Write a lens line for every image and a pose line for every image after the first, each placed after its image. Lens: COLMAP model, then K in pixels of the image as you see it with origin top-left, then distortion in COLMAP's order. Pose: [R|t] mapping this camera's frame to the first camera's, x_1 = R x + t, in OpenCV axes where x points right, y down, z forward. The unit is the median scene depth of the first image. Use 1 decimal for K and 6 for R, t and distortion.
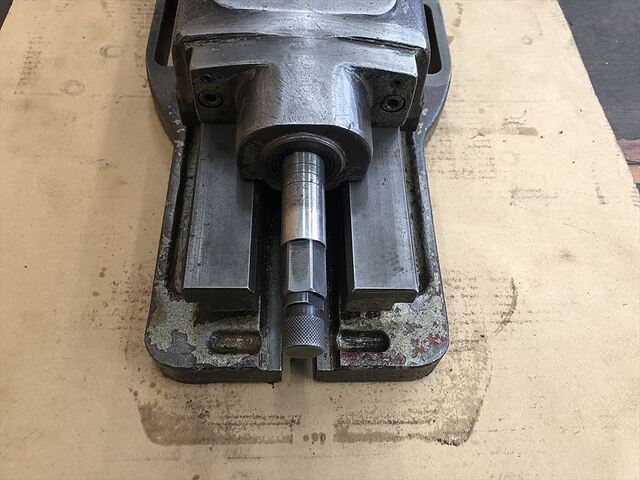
lens RADIAL K [[536.9, 0, 321.4], [0, 536.9, 243.2], [0, 0, 1]] dist [-0.001197, 0.006670]
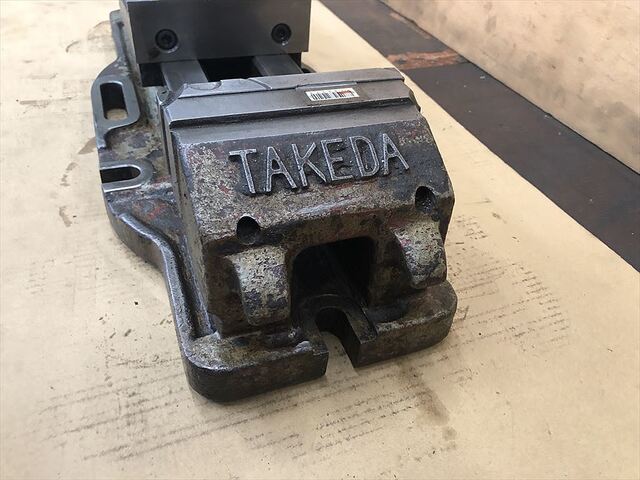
lens RADIAL K [[536.9, 0, 321.4], [0, 536.9, 243.2], [0, 0, 1]] dist [-0.001197, 0.006670]
pose [[-0.934517, 0.111379, -0.338044, 0.203482], [-0.352694, -0.162213, 0.921571, -1.722576], [0.047808, 0.980450, 0.190874, 1.134100]]
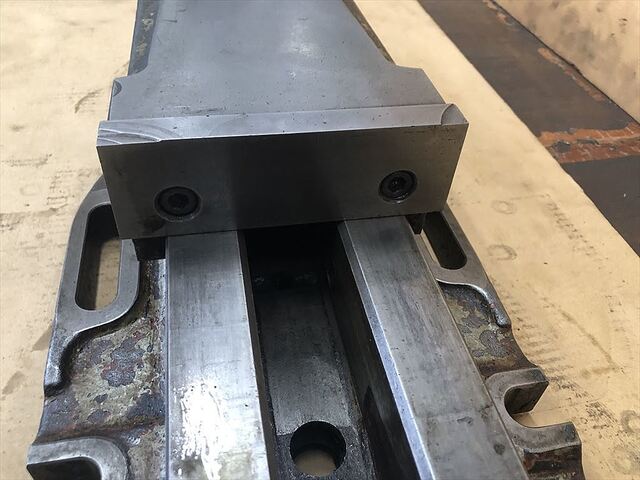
lens RADIAL K [[536.9, 0, 321.4], [0, 536.9, 243.2], [0, 0, 1]] dist [-0.001197, 0.006670]
pose [[-0.975688, 0.034317, -0.216463, 0.064261], [-0.218132, -0.247860, 0.943919, -1.137108], [-0.021260, 0.968188, 0.249319, 0.829874]]
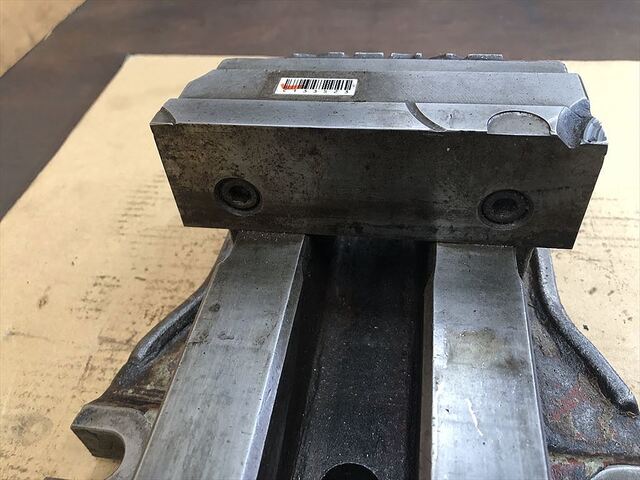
lens RADIAL K [[536.9, 0, 321.4], [0, 536.9, 243.2], [0, 0, 1]] dist [-0.001197, 0.006670]
pose [[0.975307, 0.031485, -0.218597, 0.025982], [-0.088299, 0.962825, -0.255285, -0.753446], [0.202433, 0.268284, 0.941830, 0.666414]]
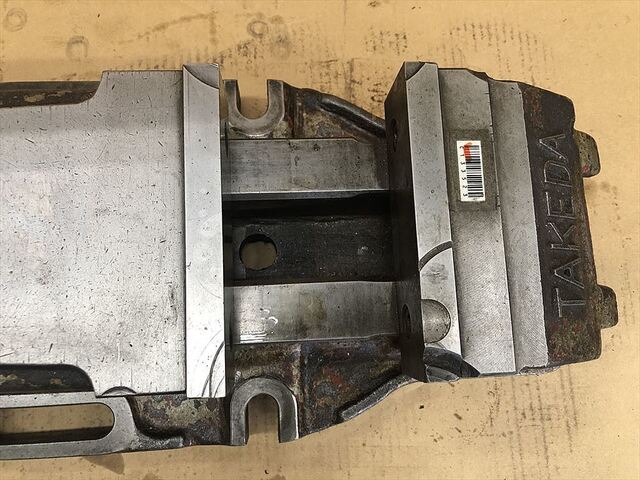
lens RADIAL K [[536.9, 0, 321.4], [0, 536.9, 243.2], [0, 0, 1]] dist [-0.001197, 0.006670]
pose [[0.029548, 0.978179, -0.205653, 0.113779], [-0.903567, 0.114117, 0.412969, -1.095581], [0.427426, 0.173619, 0.887222, 0.478111]]
